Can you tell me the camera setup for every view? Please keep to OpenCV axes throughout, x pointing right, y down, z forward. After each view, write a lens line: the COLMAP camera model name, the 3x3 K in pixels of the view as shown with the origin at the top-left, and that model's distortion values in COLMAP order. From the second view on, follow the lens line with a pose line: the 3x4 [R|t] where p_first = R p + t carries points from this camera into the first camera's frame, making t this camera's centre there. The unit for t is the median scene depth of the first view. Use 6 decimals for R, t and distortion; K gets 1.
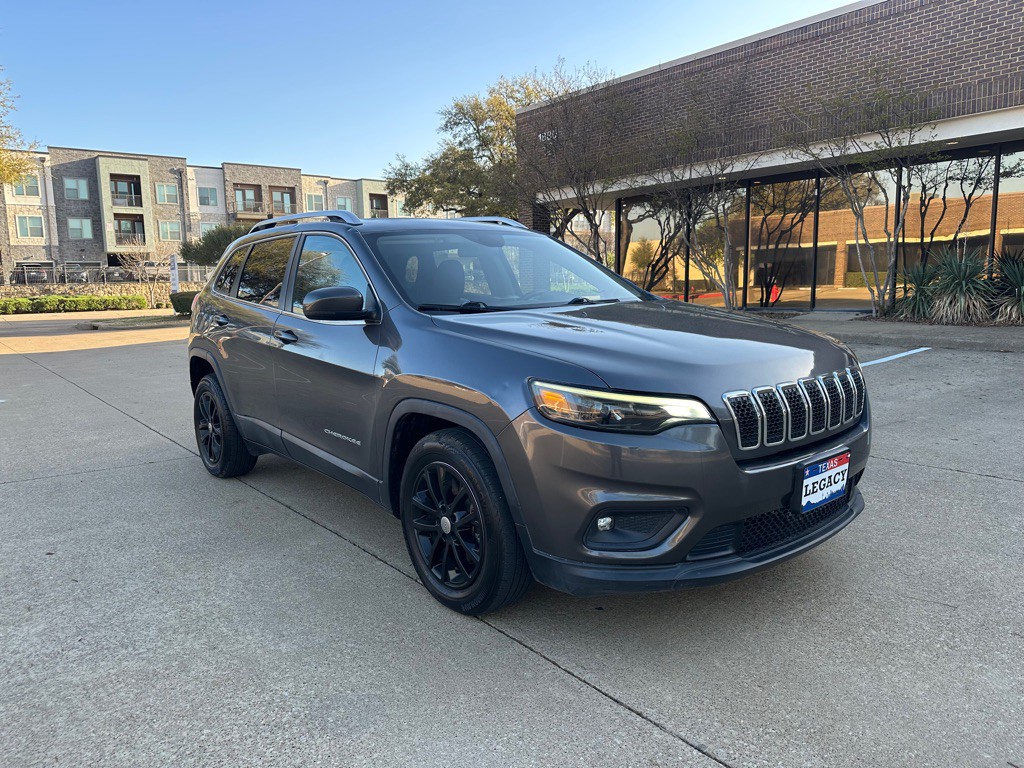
lens RADIAL K [[713.4, 0, 503.8], [0, 713.4, 375.9], [0, 0, 1]] dist [0.032019, -0.038895]
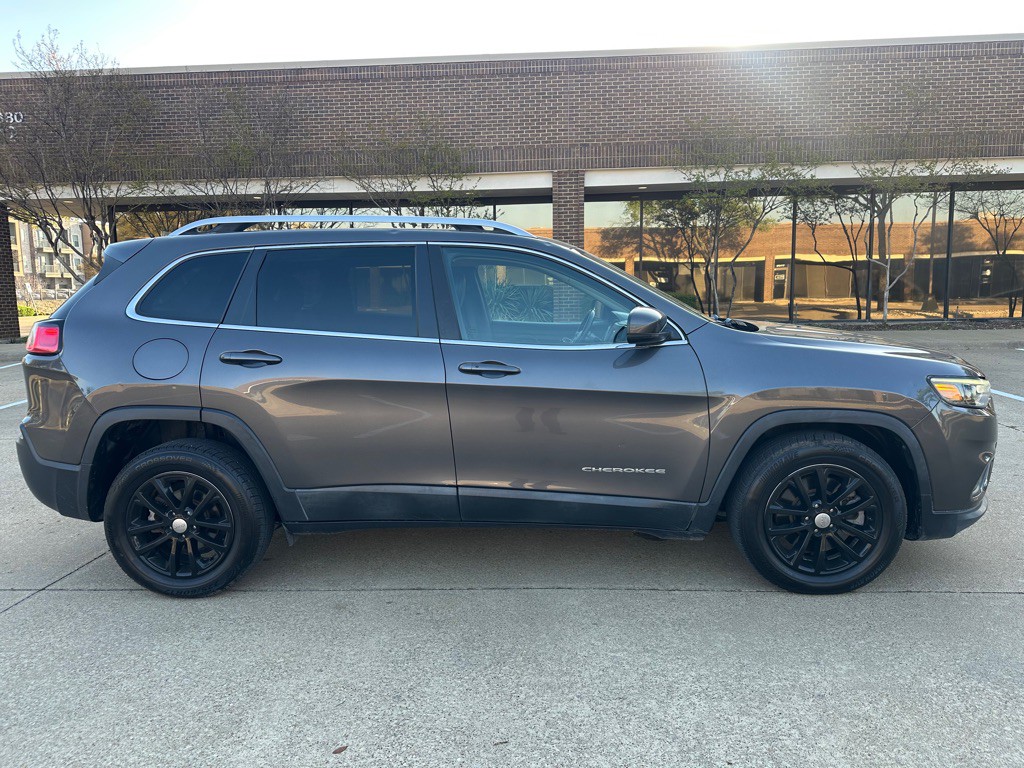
lens RADIAL K [[713.4, 0, 505.7], [0, 713.4, 385.2], [0, 0, 1]] dist [0.032019, -0.038895]
pose [[0.671460, -0.083874, 0.736279, -0.540726], [0.097479, 0.994937, 0.024441, -0.033039], [-0.734601, 0.055361, 0.676237, 0.266168]]
